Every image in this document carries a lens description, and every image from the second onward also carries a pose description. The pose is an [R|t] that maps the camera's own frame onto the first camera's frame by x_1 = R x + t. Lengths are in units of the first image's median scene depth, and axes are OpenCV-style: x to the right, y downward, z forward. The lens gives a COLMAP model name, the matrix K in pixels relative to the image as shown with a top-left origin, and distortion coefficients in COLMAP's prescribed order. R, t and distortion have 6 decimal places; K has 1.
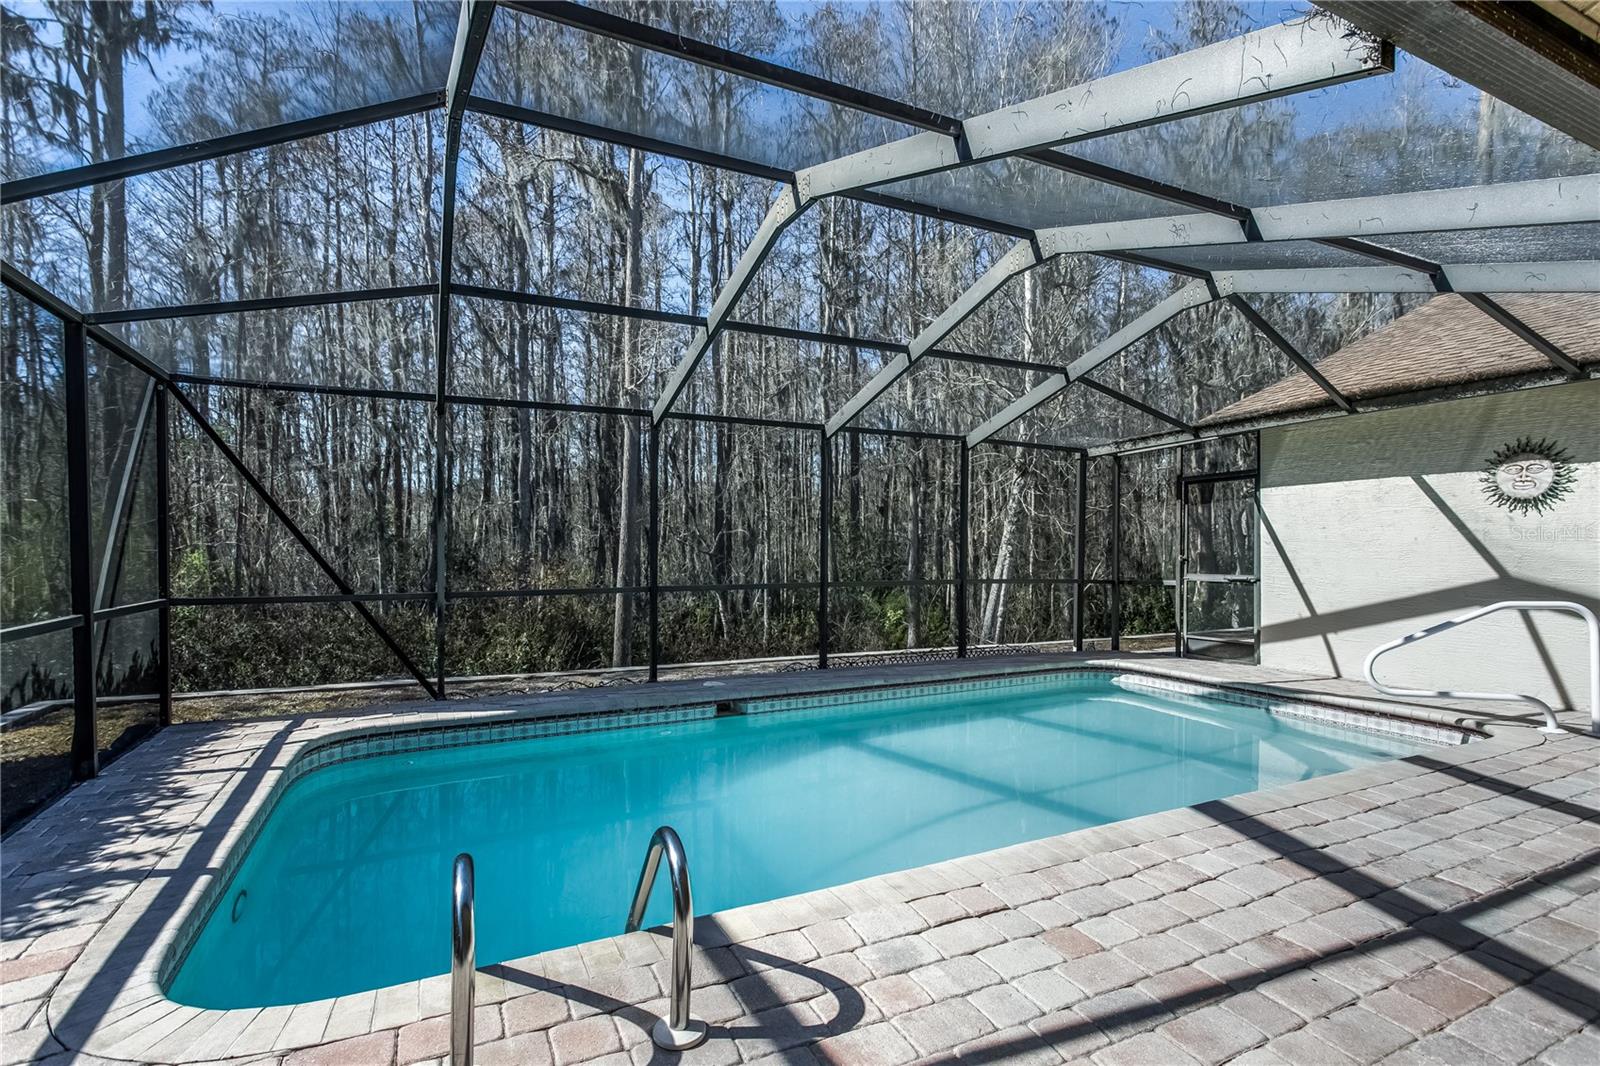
lens RADIAL K [[769.4, 0, 803.8], [0, 769.4, 556.4], [0, 0, 1]] dist [-0.000564, 0.000003]
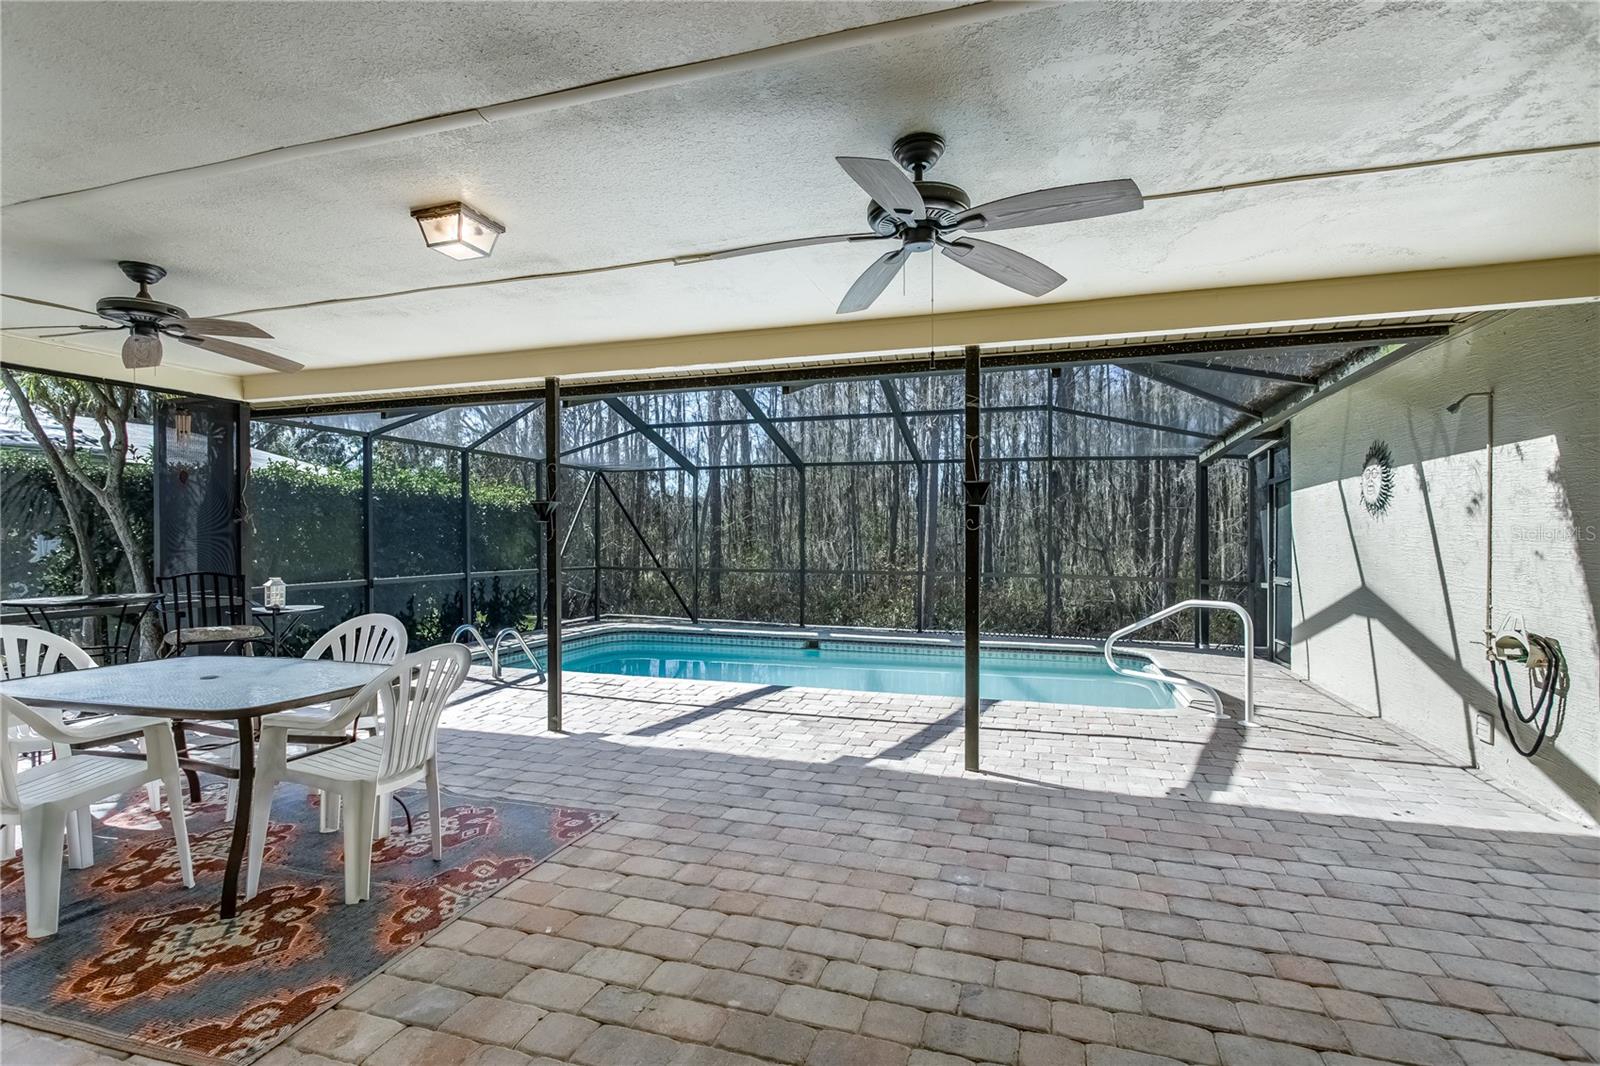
lens RADIAL K [[755.3, 0, 800.0], [0, 755.3, 533.0], [0, 0, 1]] dist [0.000022, 0.000134]
pose [[0.716787, -0.002620, -0.697287, 0.860336], [-0.014072, 0.999735, -0.018221, -0.009213], [0.697150, 0.022873, 0.716560, -0.148683]]
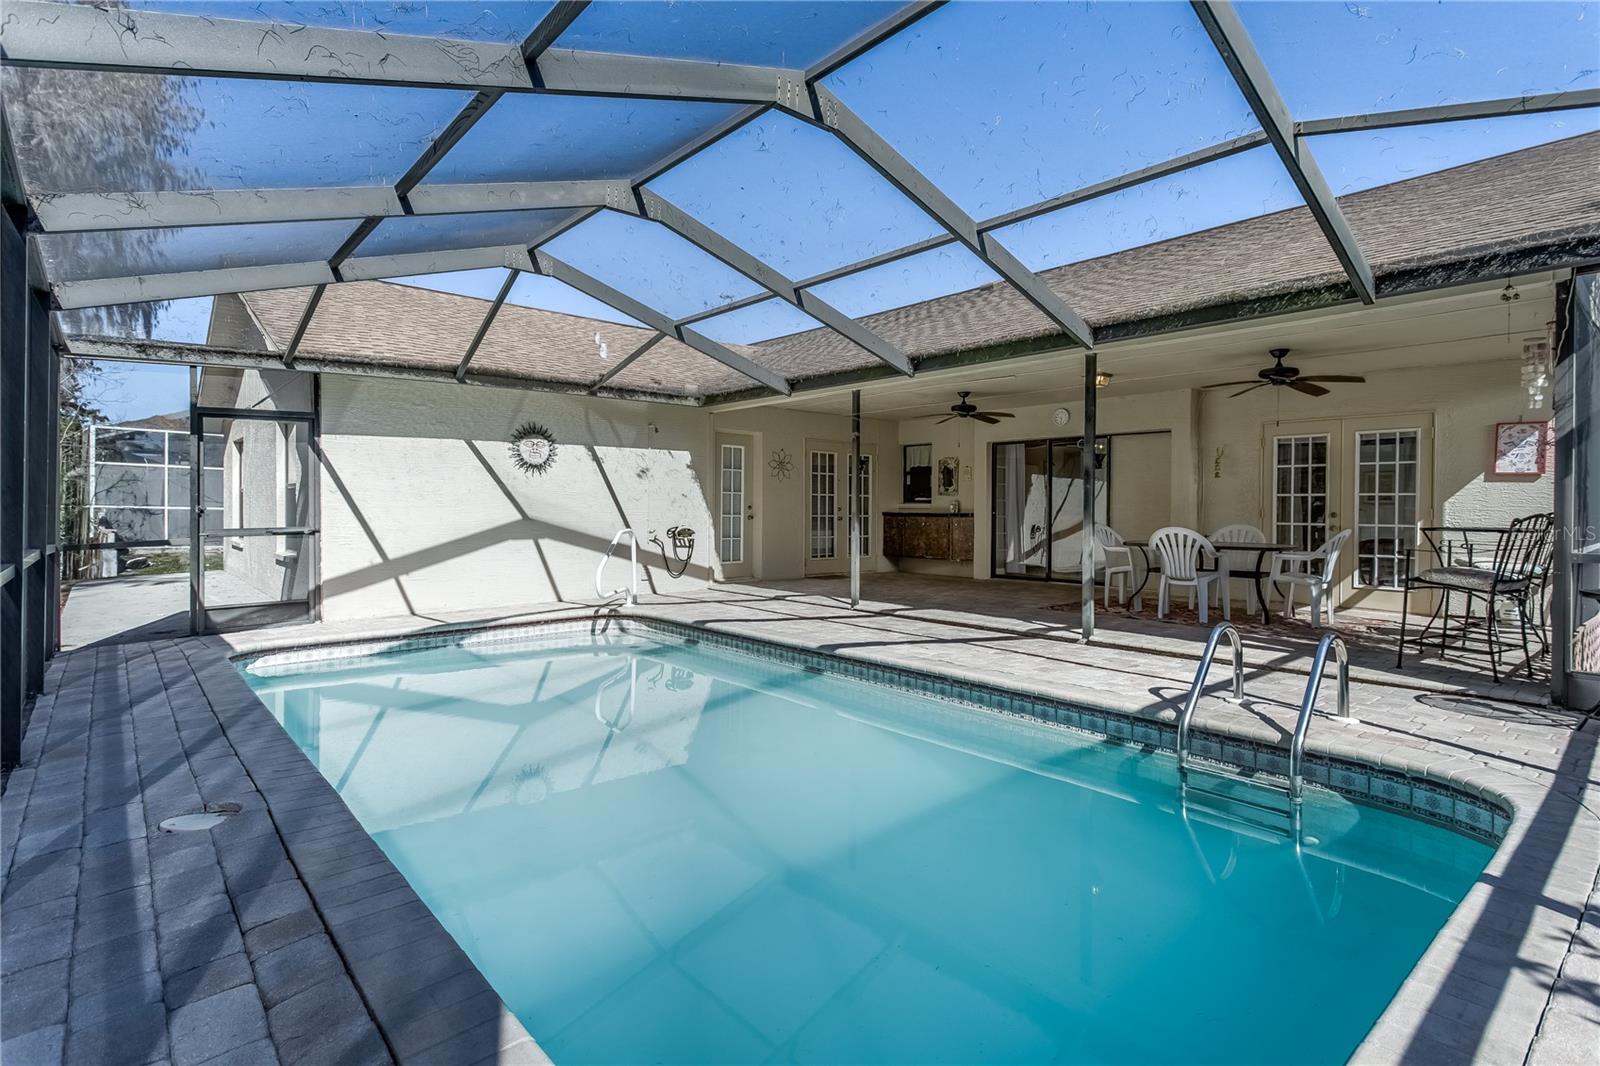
lens RADIAL K [[789.4, 0, 802.1], [0, 789.4, 507.7], [0, 0, 1]] dist [0.029853, 0.000064]
pose [[-0.261221, -0.001104, 0.965278, -0.528182], [0.014306, 0.999885, 0.005016, 0.006342], [-0.965173, 0.015120, -0.261175, 0.717428]]
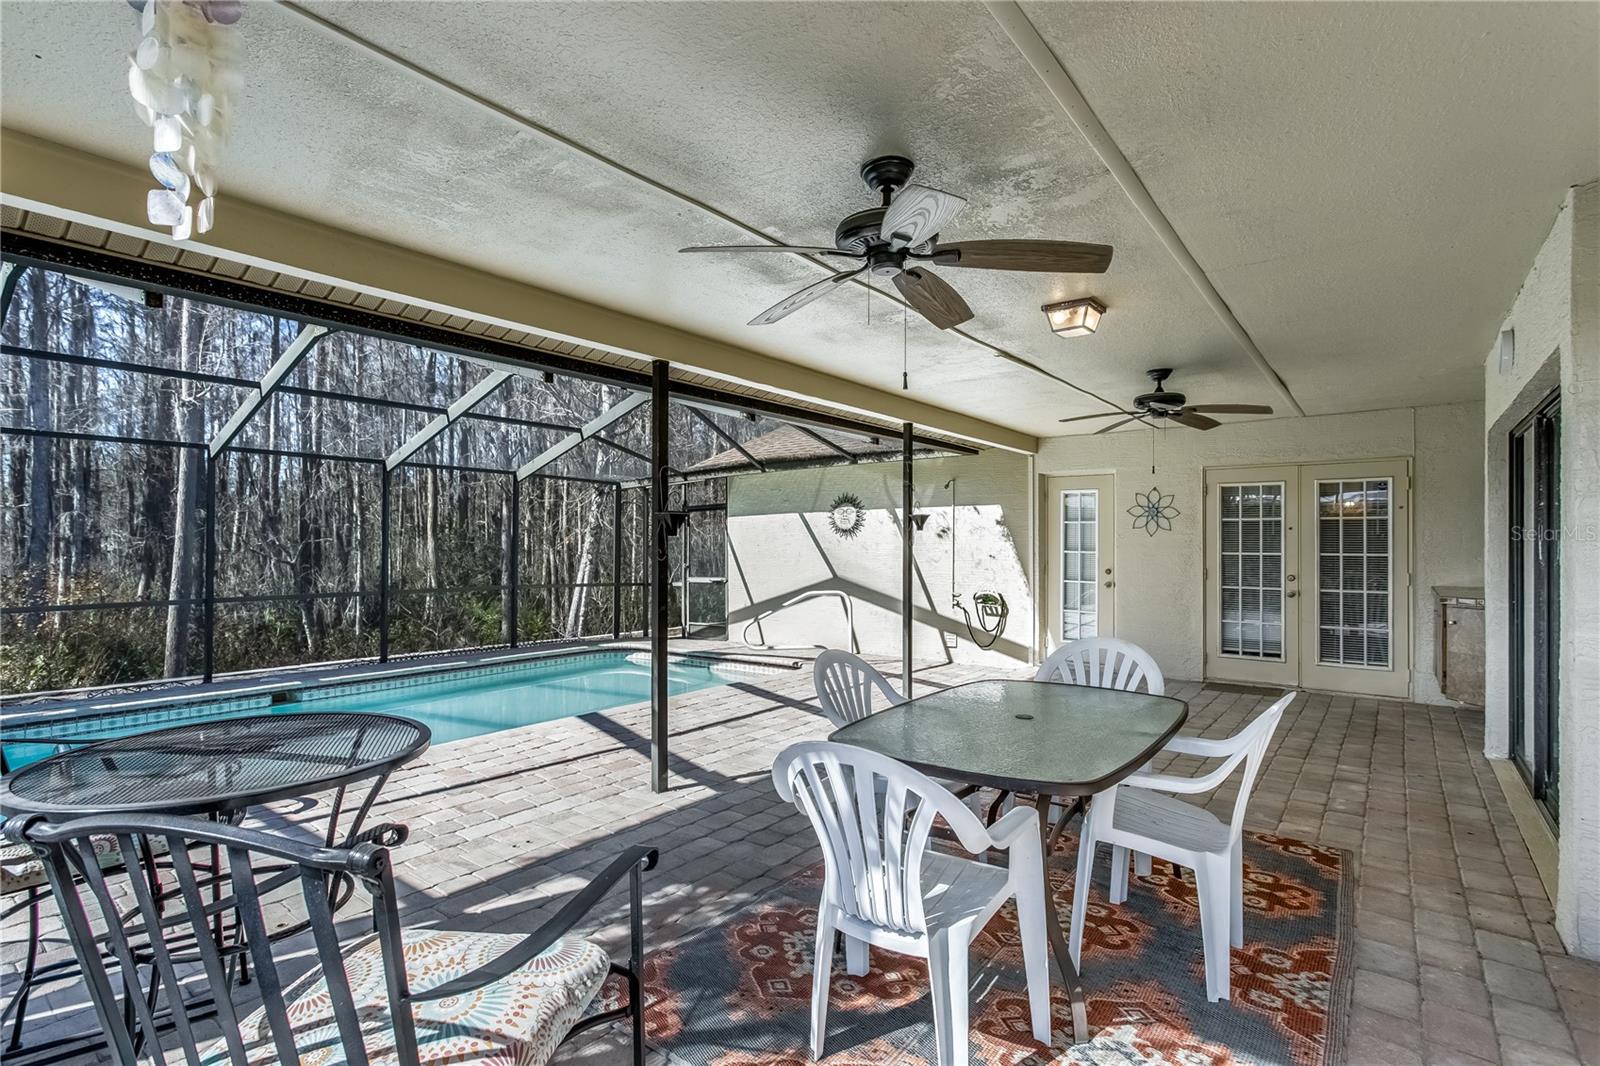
lens RADIAL K [[767.9, 0, 786.1], [0, 767.9, 539.5], [0, 0, 1]] dist [0.003069, 0.001343]
pose [[0.906442, 0.001655, 0.422327, 0.090399], [0.009571, 0.999655, -0.024460, -0.011378], [-0.422222, 0.026214, 0.906113, -0.365593]]
